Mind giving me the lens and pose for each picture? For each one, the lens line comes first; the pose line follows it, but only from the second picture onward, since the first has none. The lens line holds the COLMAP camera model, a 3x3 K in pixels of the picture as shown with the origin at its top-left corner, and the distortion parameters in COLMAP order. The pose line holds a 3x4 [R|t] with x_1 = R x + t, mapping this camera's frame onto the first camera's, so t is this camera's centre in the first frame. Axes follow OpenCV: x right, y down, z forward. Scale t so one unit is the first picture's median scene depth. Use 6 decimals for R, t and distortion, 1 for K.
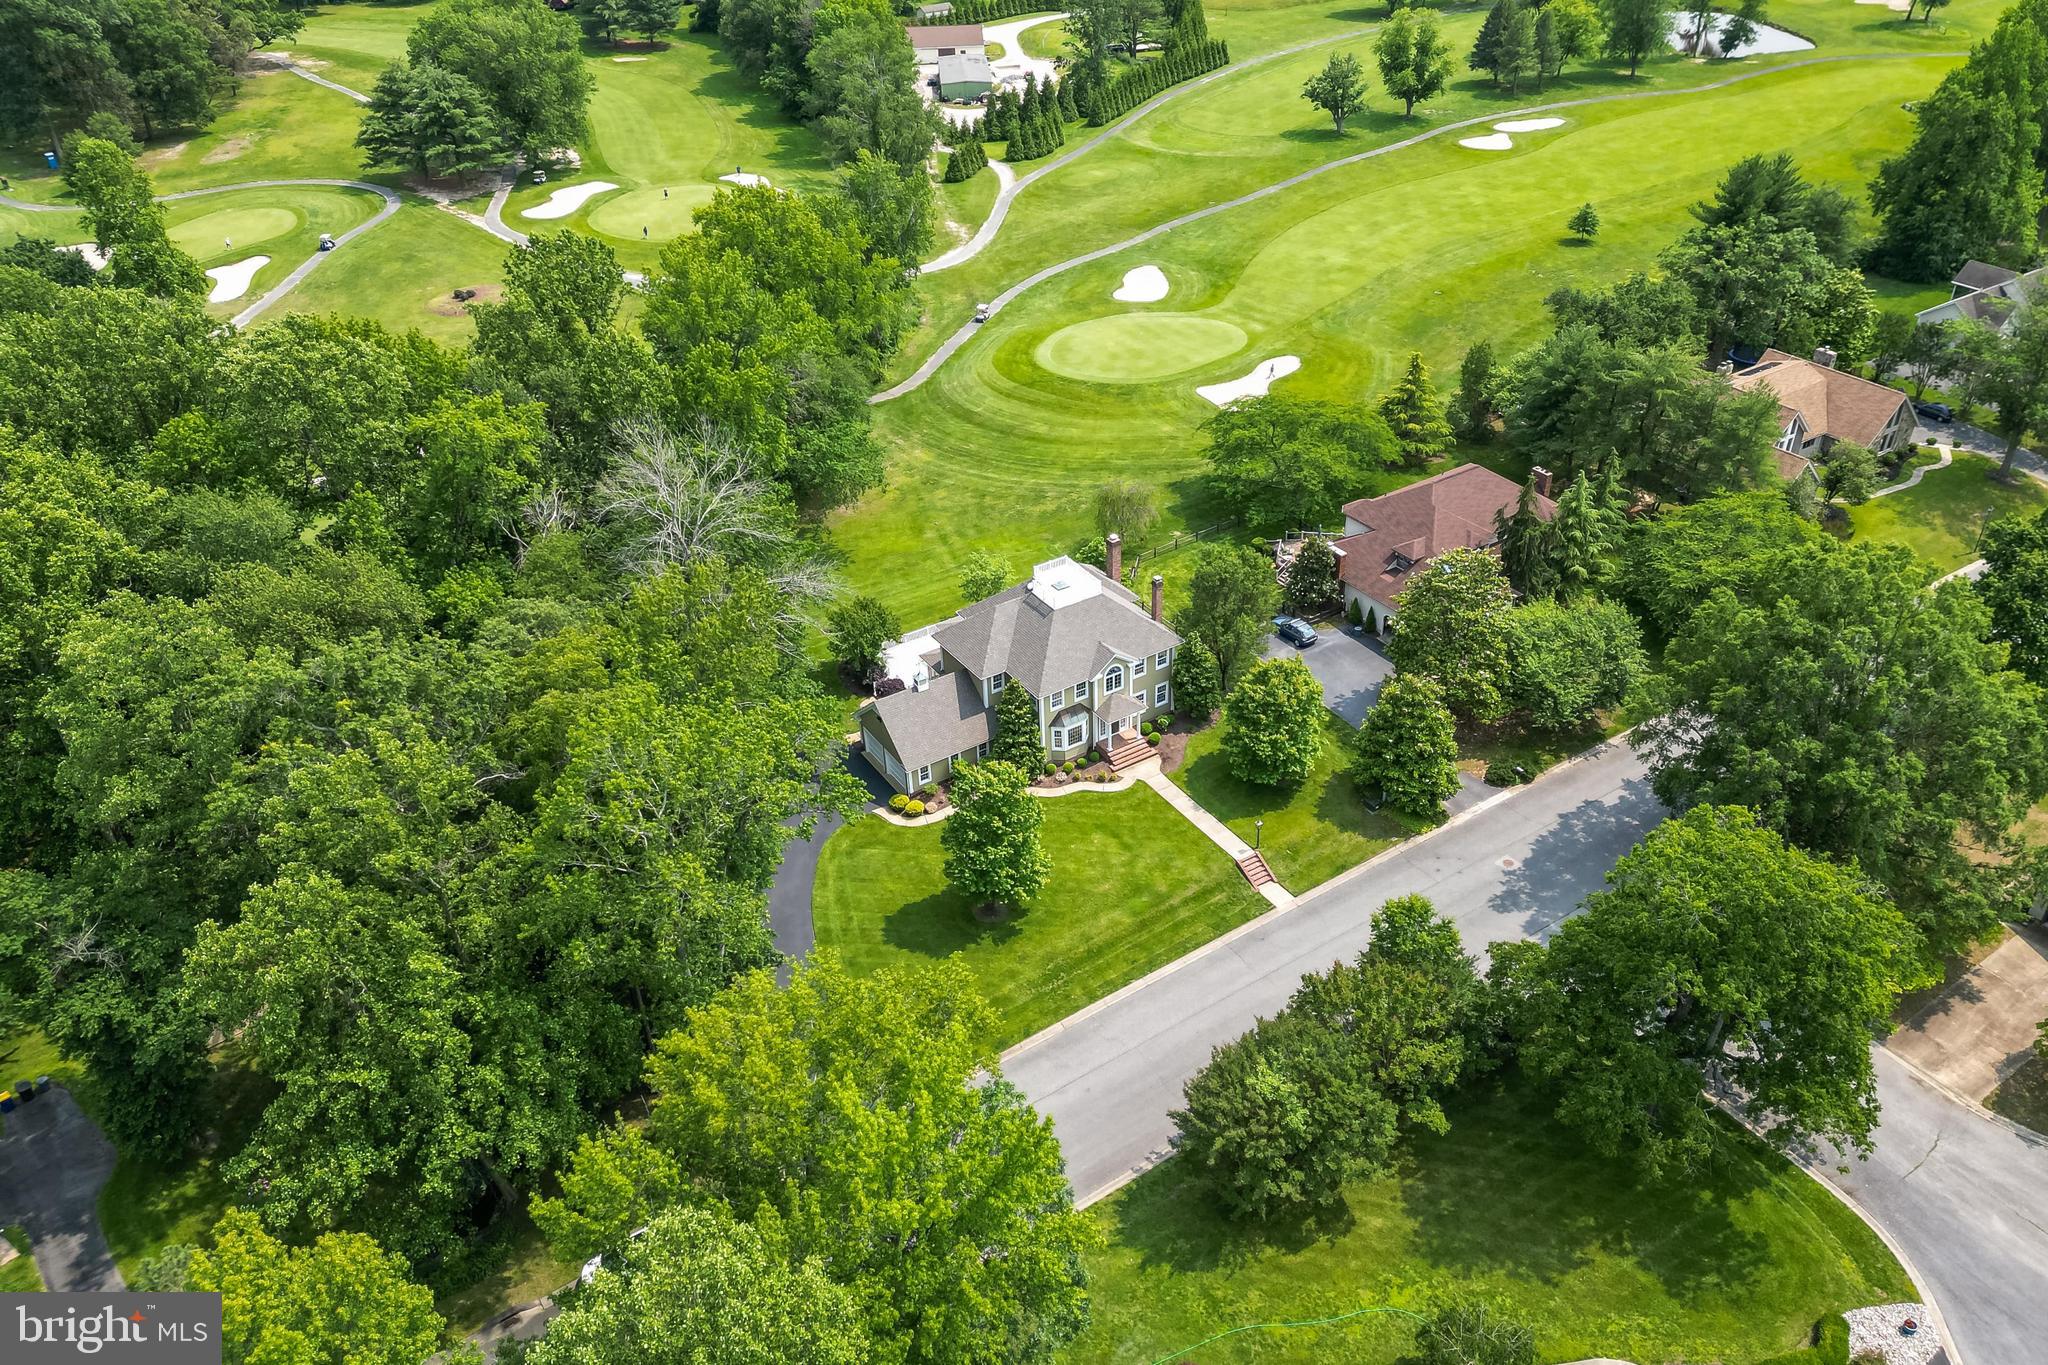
lens RADIAL K [[1528.8, 0, 1020.4], [0, 1528.8, 687.4], [0, 0, 1]] dist [0.065552, -0.057071]
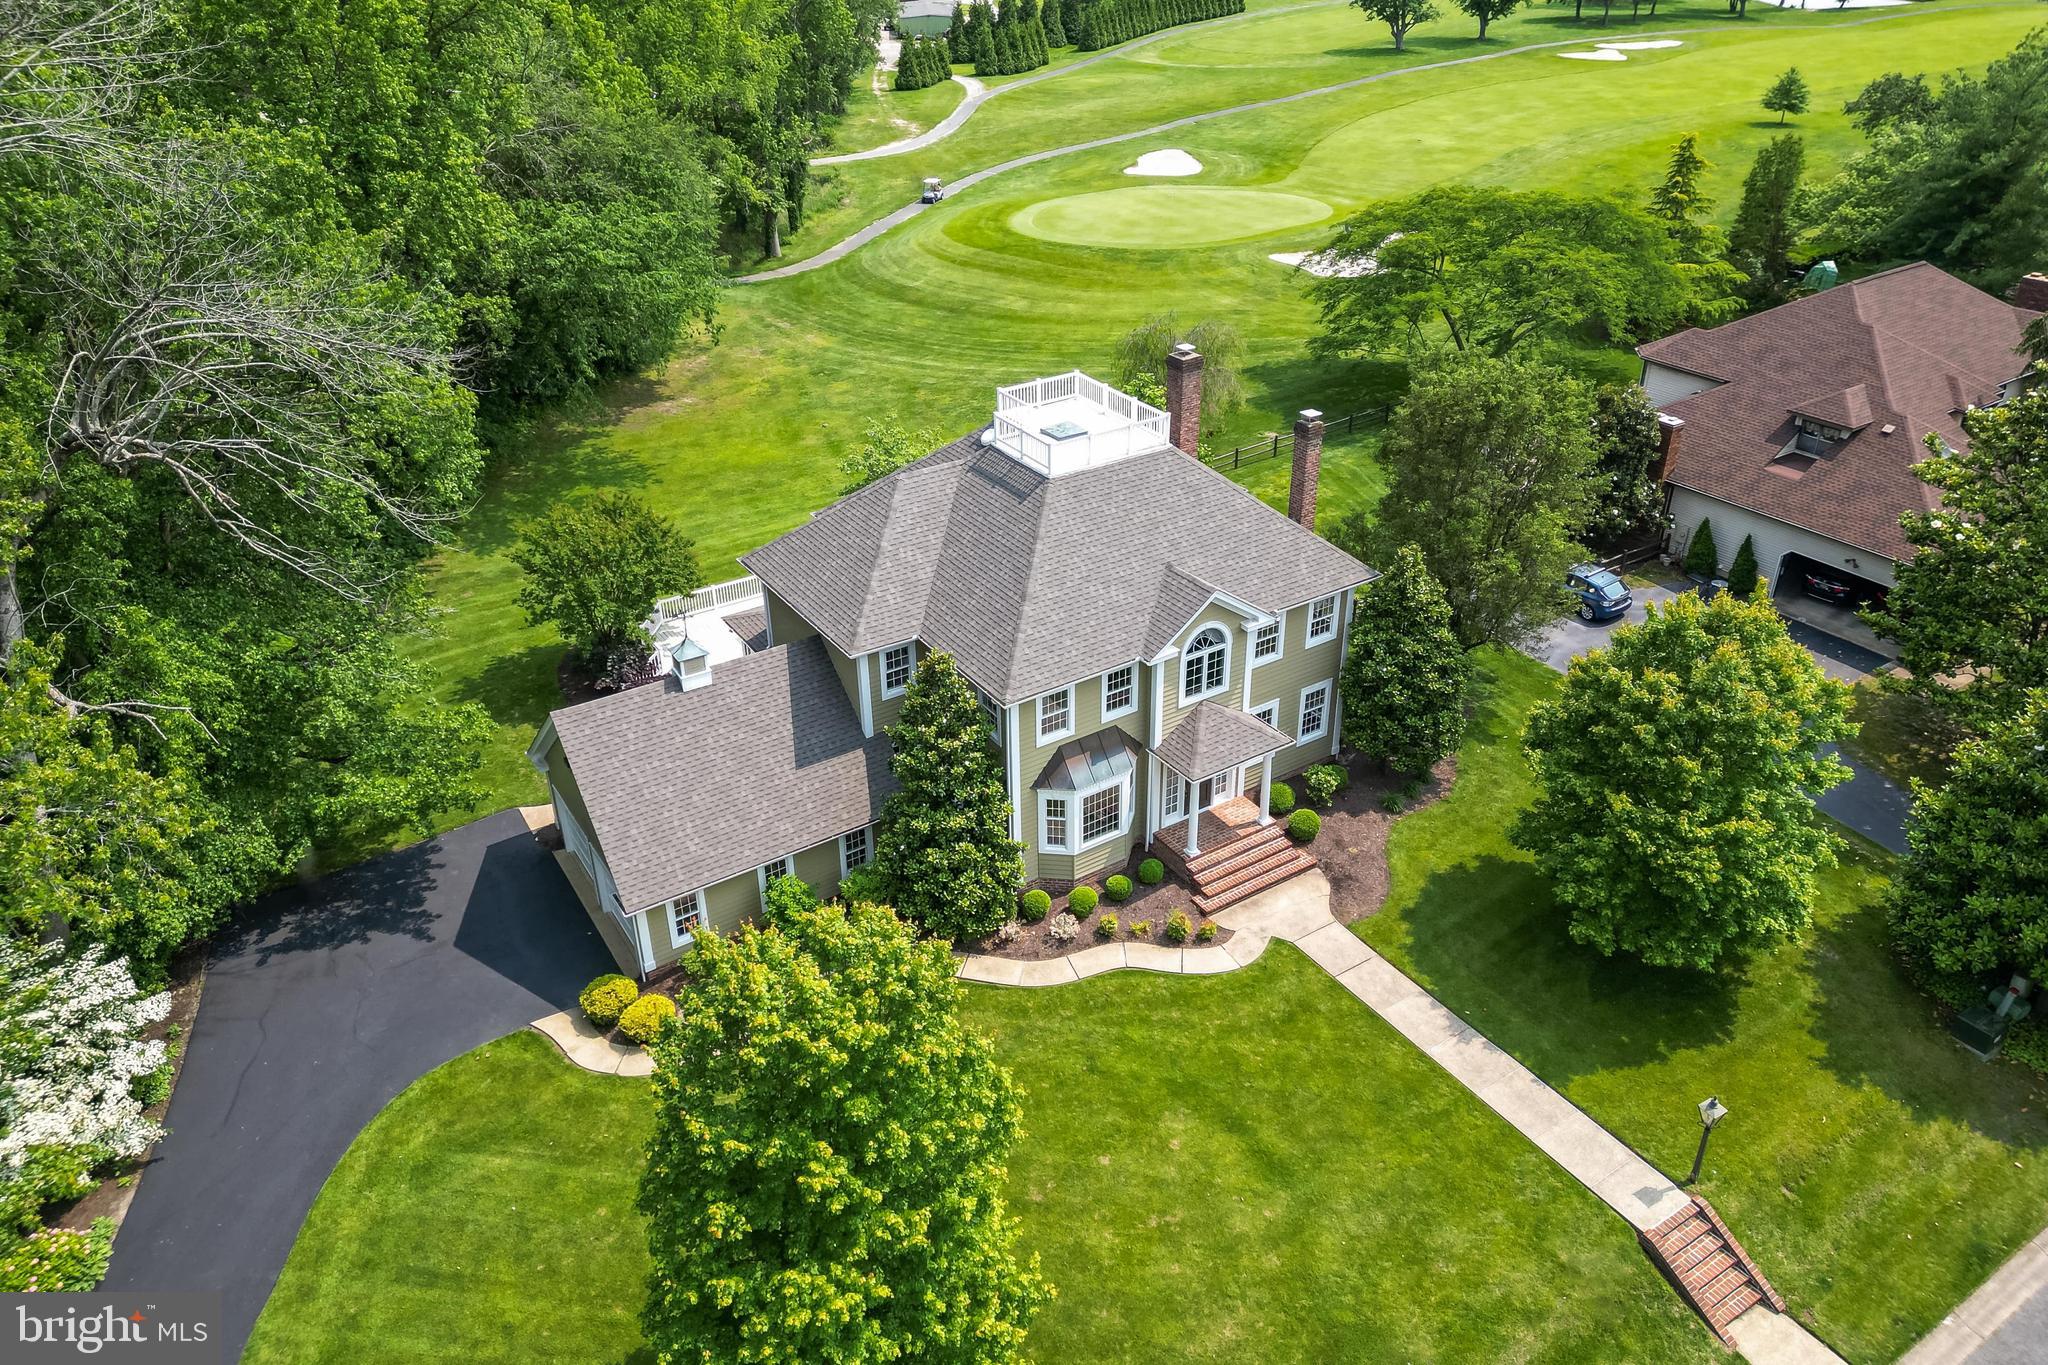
lens RADIAL K [[1528.8, 0, 992.2], [0, 1528.8, 604.4], [0, 0, 1]] dist [0.065552, -0.057071]
pose [[0.999938, 0.011053, -0.001555, 0.008561], [-0.011155, 0.994231, -0.106680, 0.019953], [0.000367, 0.106690, 0.994292, 0.597671]]
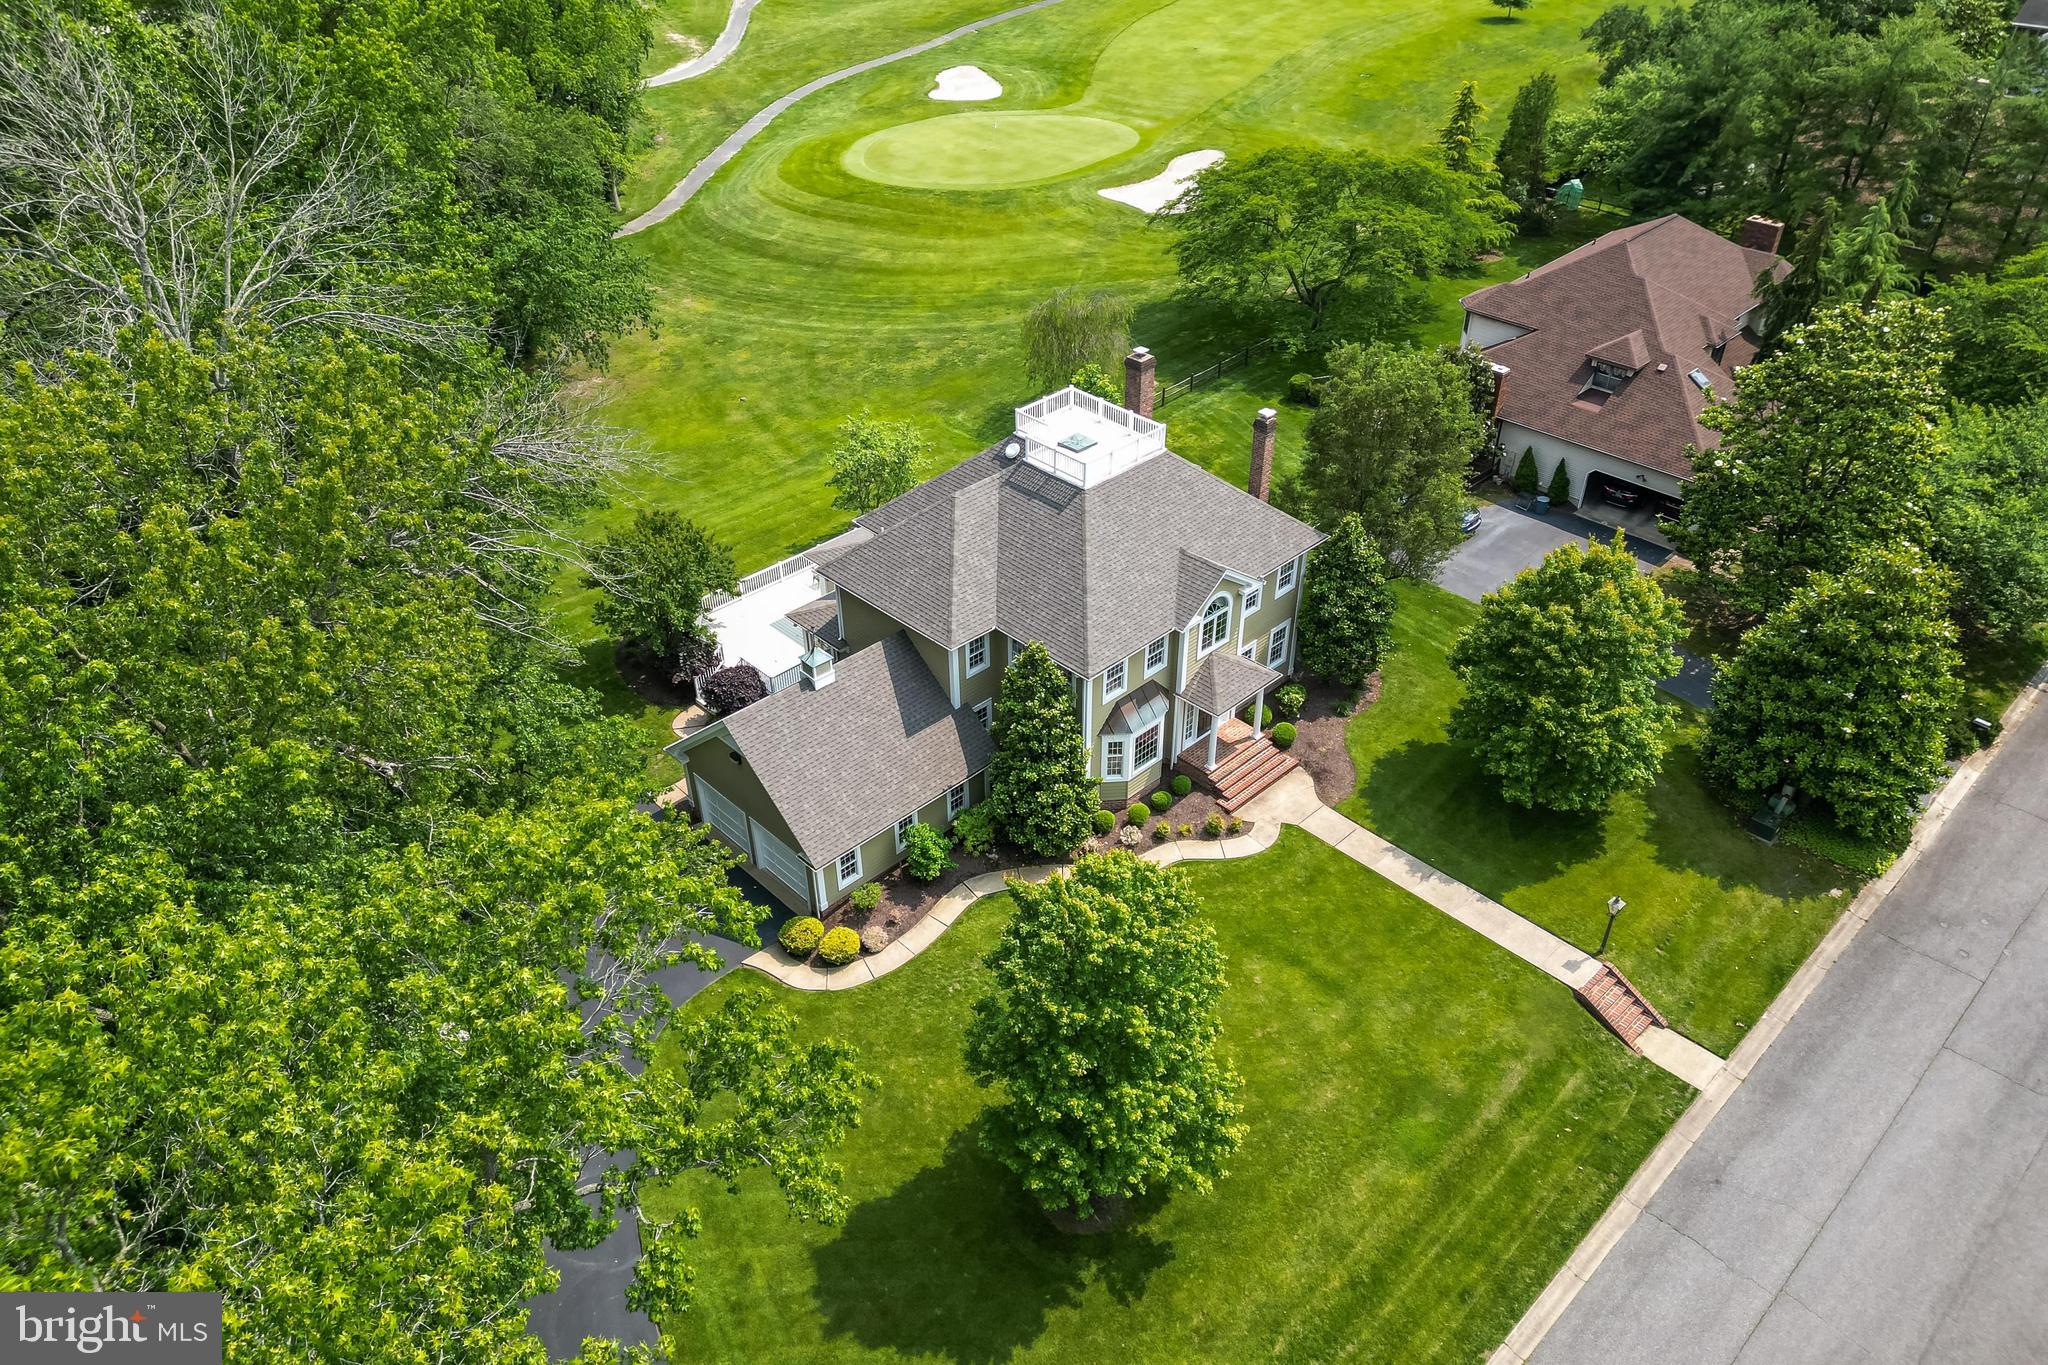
lens RADIAL K [[1528.8, 0, 1024.2], [0, 1528.8, 689.9], [0, 0, 1]] dist [0.065552, -0.057071]
pose [[0.980420, -0.099097, 0.170168, -0.079603], [0.094397, 0.994901, 0.035515, -0.007034], [-0.172819, -0.018757, 0.984775, 0.508976]]
